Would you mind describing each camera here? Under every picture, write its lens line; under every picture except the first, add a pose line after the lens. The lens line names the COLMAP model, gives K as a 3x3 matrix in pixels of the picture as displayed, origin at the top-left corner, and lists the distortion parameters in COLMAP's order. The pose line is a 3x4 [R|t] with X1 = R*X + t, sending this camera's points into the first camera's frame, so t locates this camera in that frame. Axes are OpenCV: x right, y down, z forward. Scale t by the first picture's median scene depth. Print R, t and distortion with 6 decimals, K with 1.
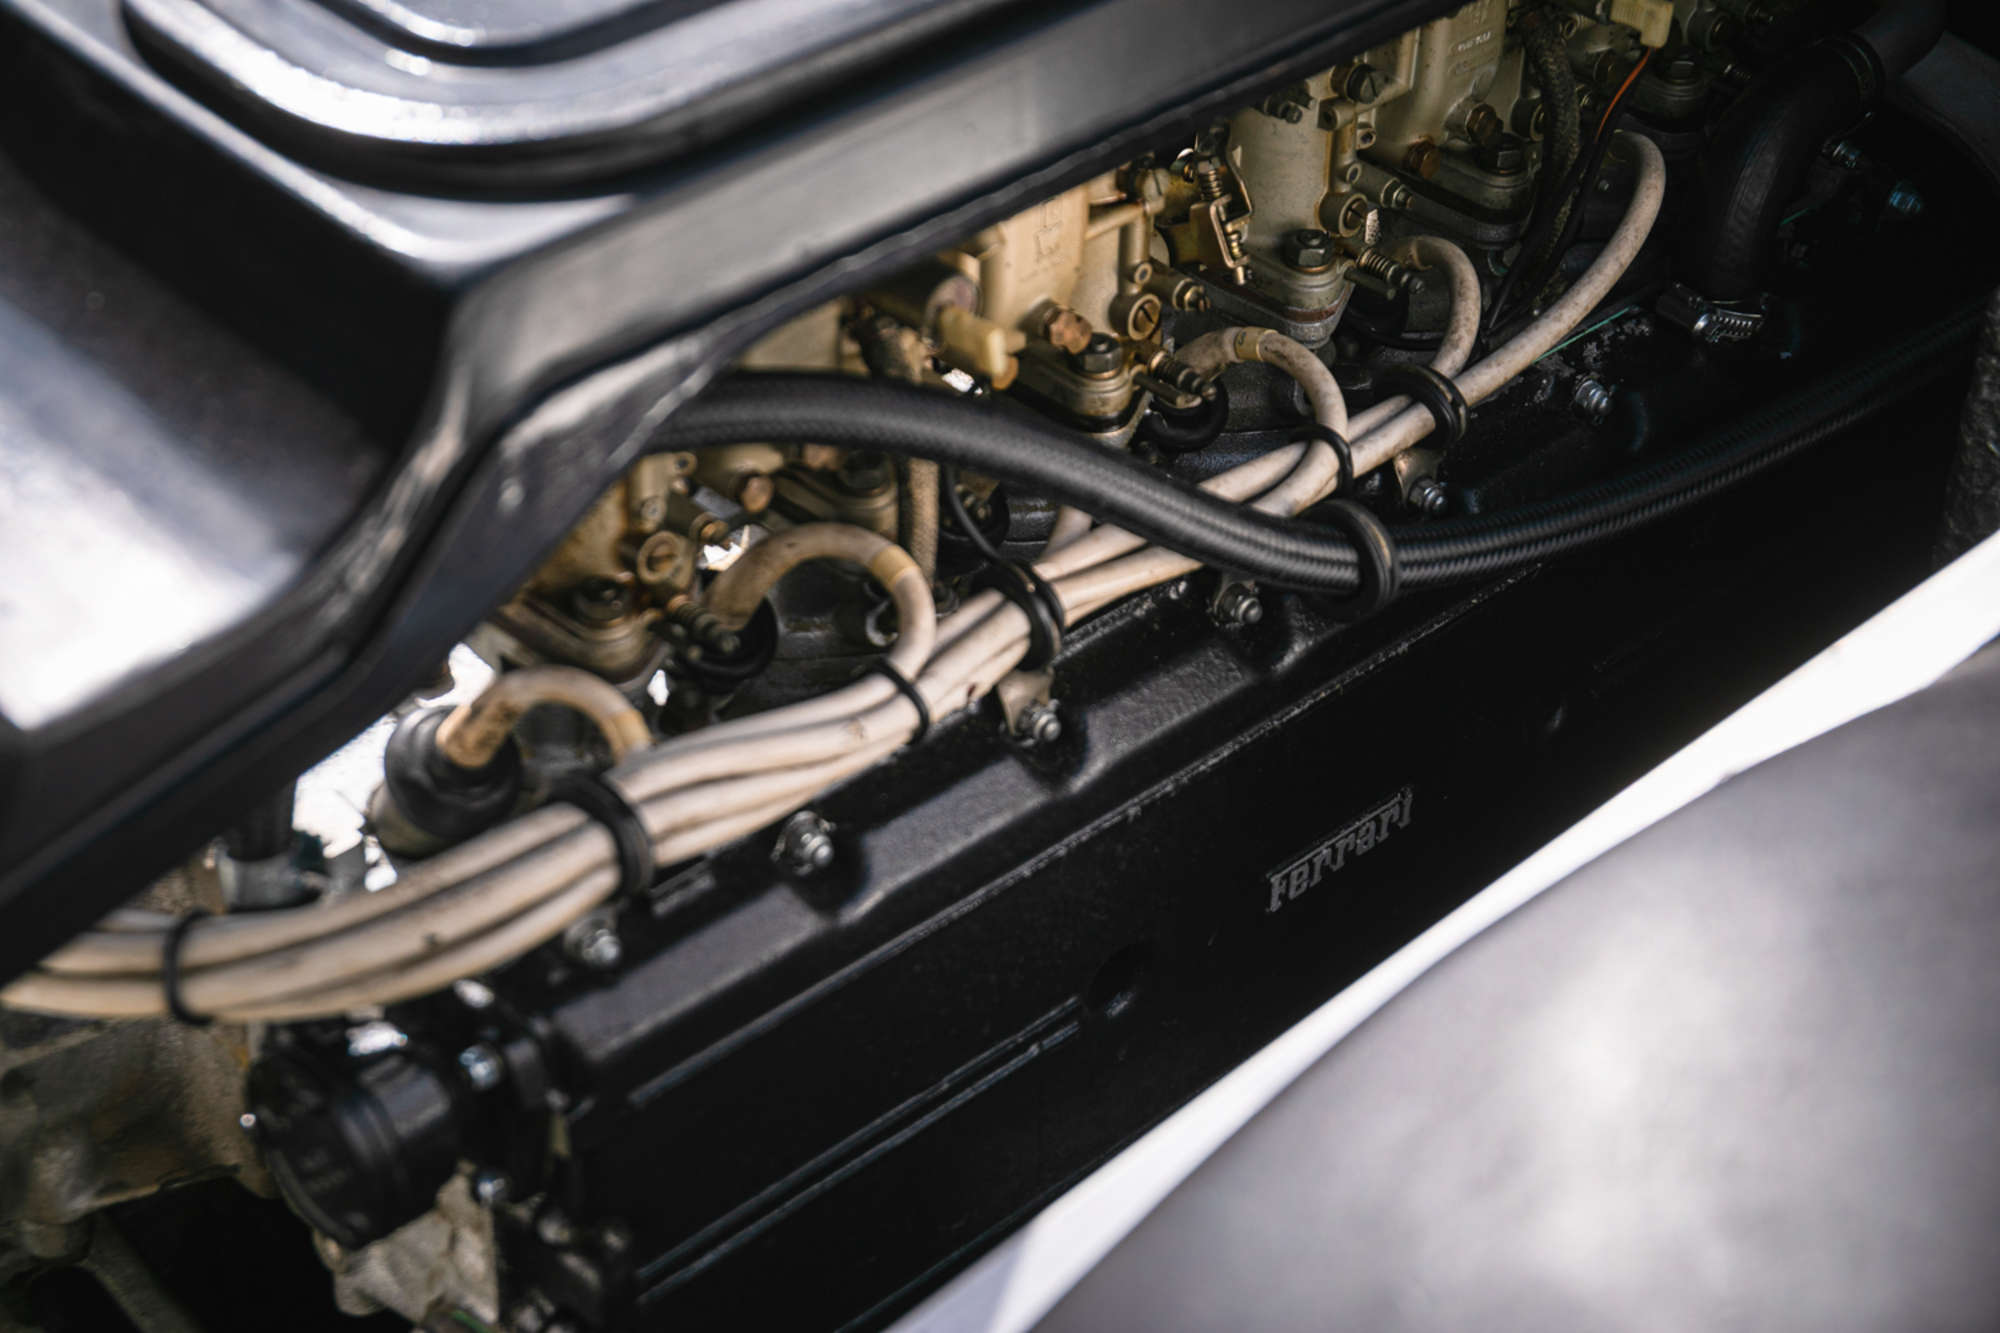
lens RADIAL K [[3572.3, 0, 1000.0], [0, 3572.3, 666.5], [0, 0, 1]] dist [0.051607, 0.353118]
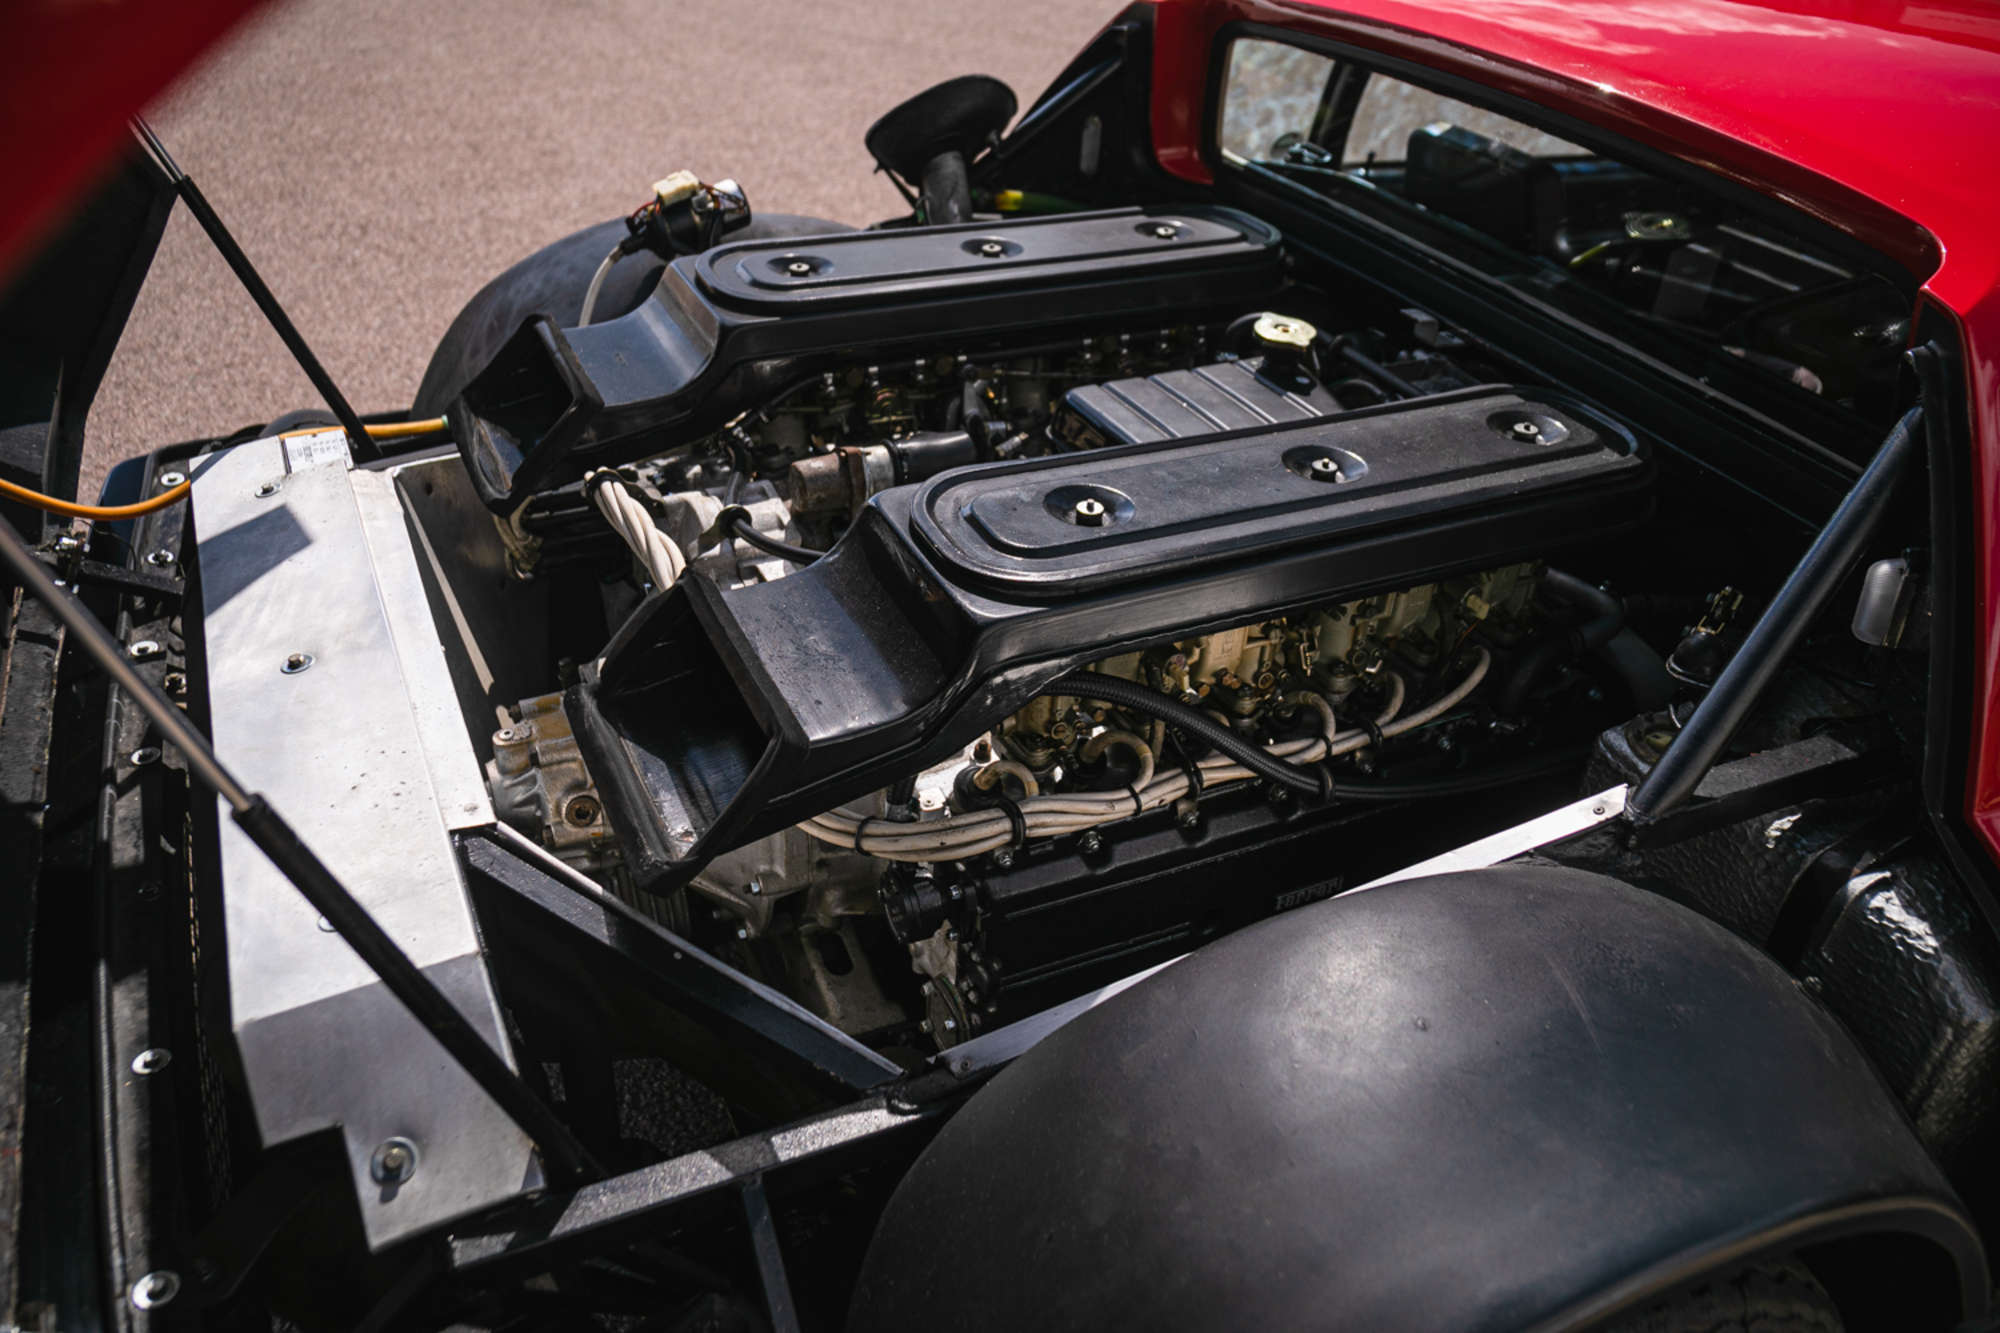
lens RADIAL K [[1523.9, 0, 1000.0], [0, 1523.9, 666.5], [0, 0, 1]] dist [-0.090836, 0.120174]
pose [[0.947963, 0.195433, -0.251340, 0.146276], [-0.211977, 0.976445, -0.040252, -0.020945], [0.237553, 0.091436, 0.967062, -0.168320]]
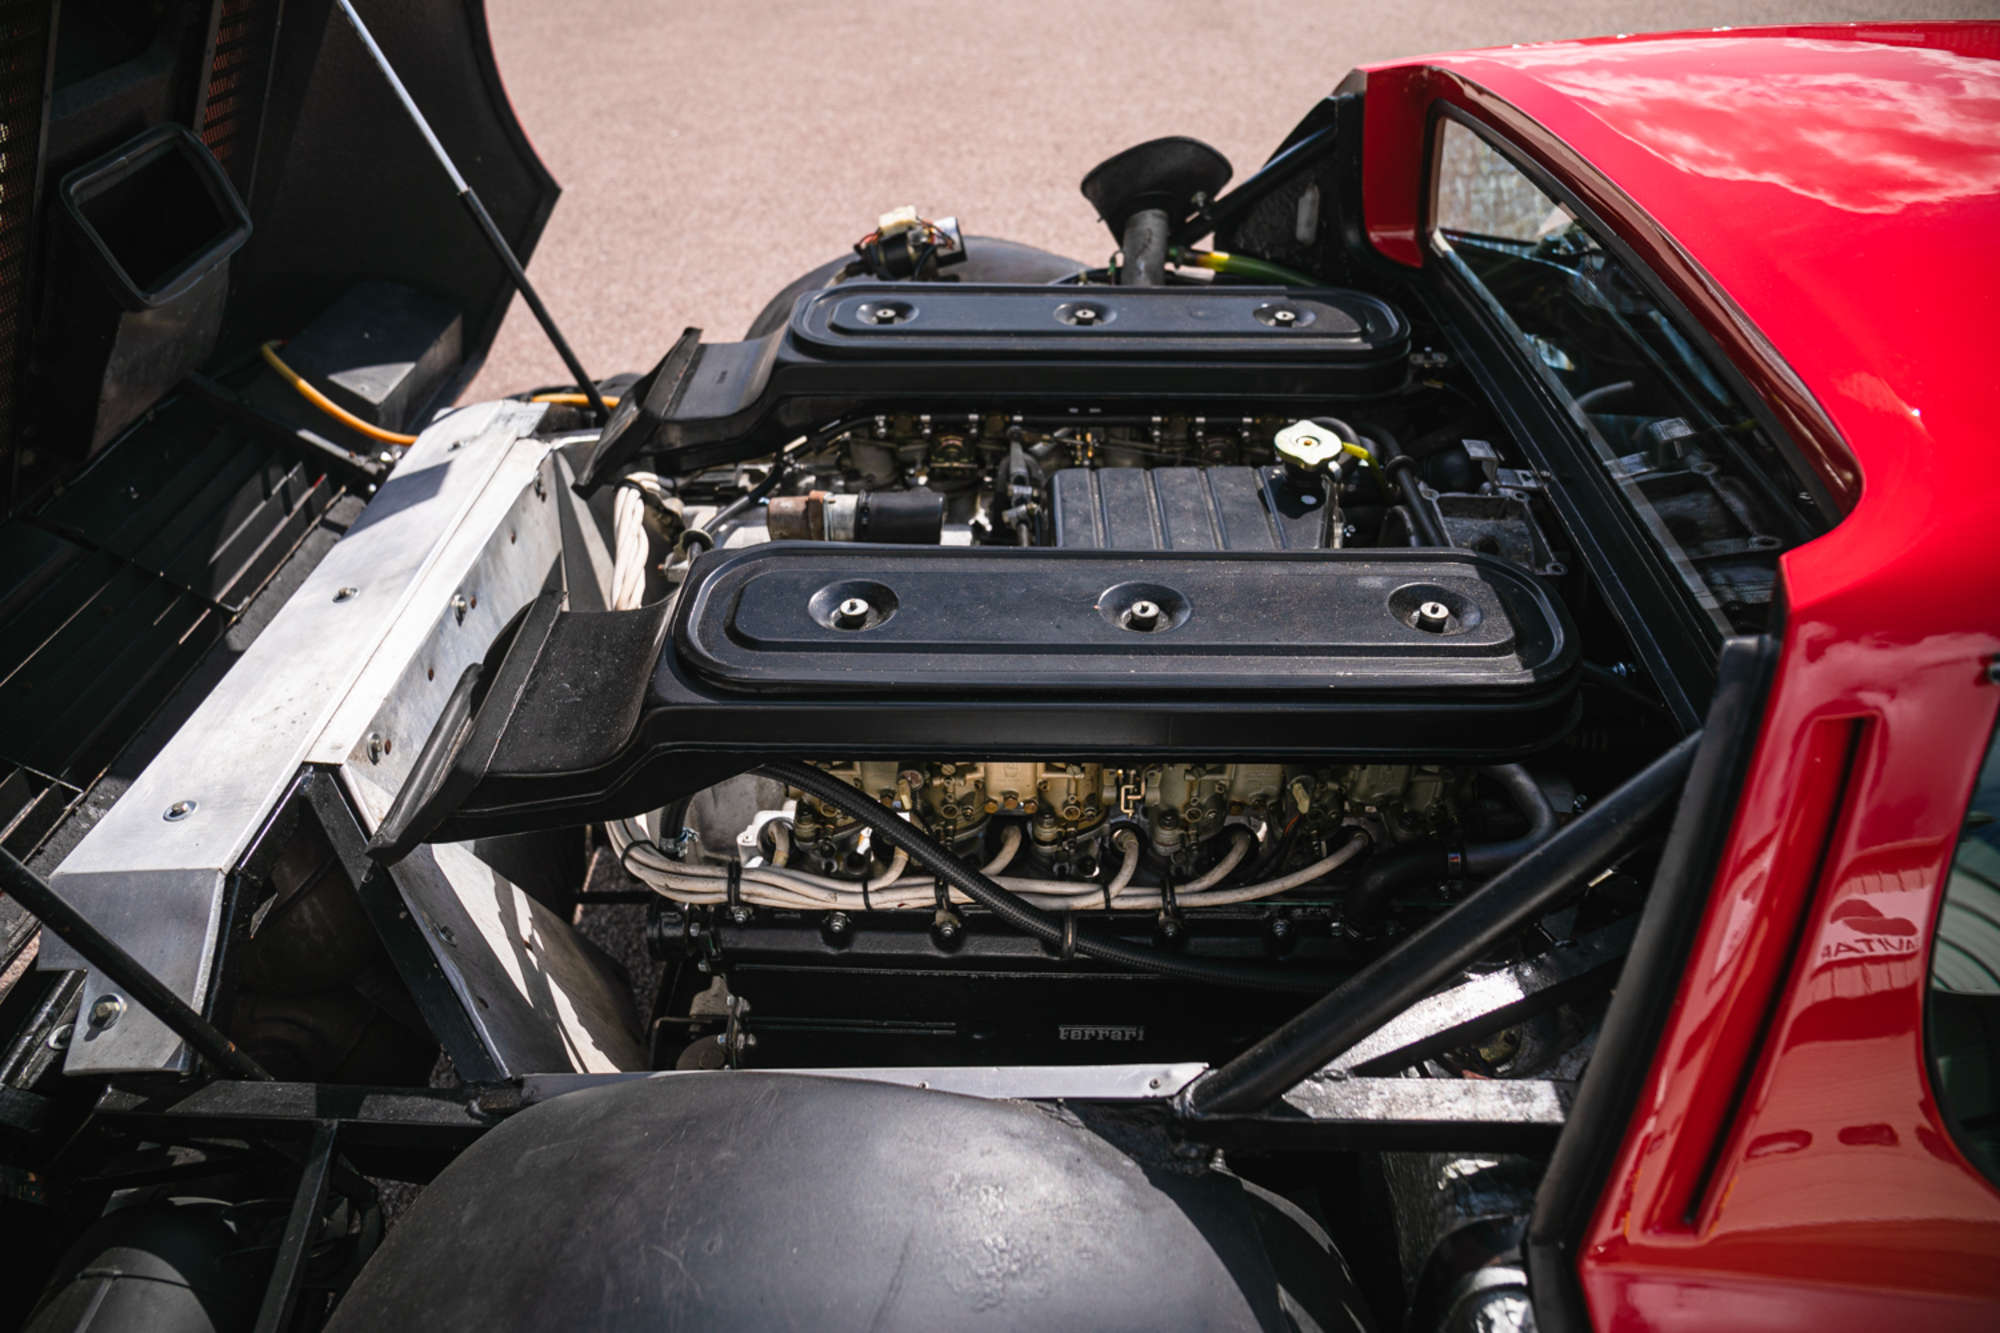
lens RADIAL K [[1320.1, 0, 1000.0], [0, 1320.1, 666.5], [0, 0, 1]] dist [-0.116544, 0.094997]
pose [[0.697194, 0.404169, -0.592088, 0.563268], [-0.403938, 0.903806, 0.141309, -0.329361], [0.592246, 0.140647, 0.793387, 0.213687]]
